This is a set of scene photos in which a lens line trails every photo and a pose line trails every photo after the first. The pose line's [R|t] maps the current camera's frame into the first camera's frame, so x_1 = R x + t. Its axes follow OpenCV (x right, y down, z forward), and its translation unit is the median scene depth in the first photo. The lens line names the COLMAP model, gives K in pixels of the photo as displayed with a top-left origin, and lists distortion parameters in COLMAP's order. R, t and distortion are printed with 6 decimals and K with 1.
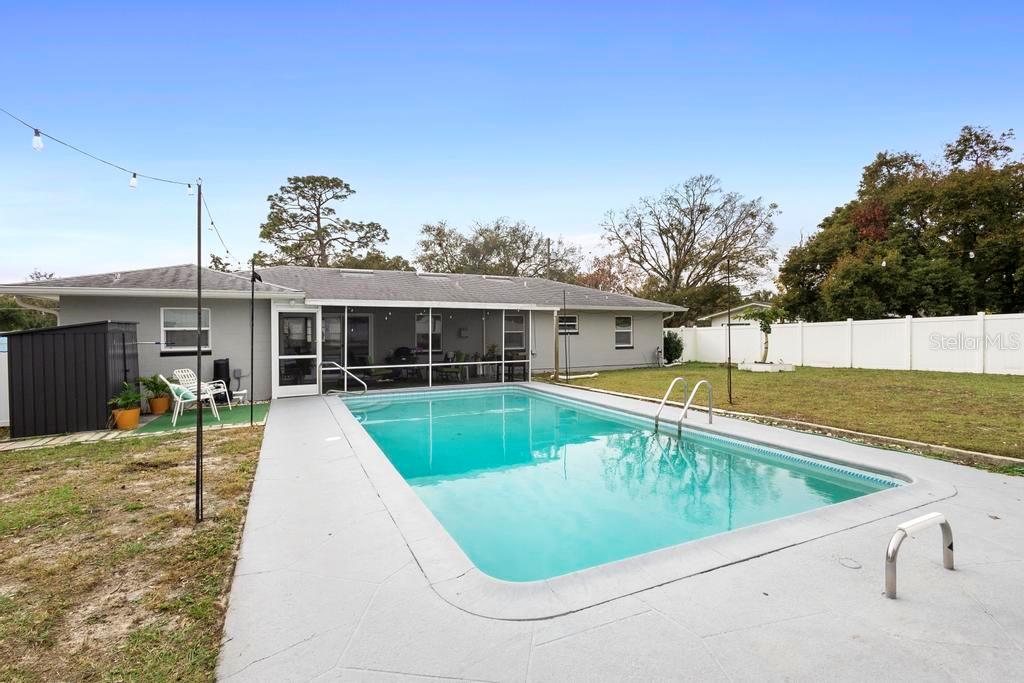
lens RADIAL K [[468.0, 0, 512.0], [0, 468.0, 341.5], [0, 0, 1]] dist [0.003718, 0.000817]
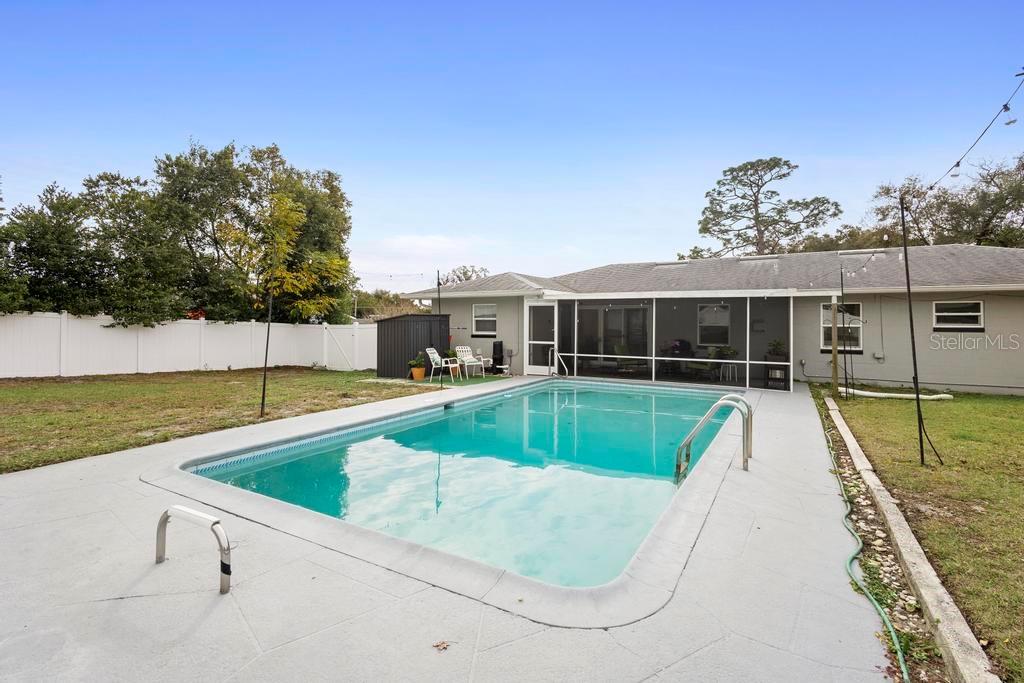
lens RADIAL K [[477.1, 0, 511.4], [0, 477.1, 320.7], [0, 0, 1]] dist [0.002855, 0.000342]
pose [[0.561022, 0.007648, -0.827765, 0.177239], [-0.029374, 0.999511, -0.010674, -0.002835], [0.827279, 0.030304, 0.560973, 0.080376]]
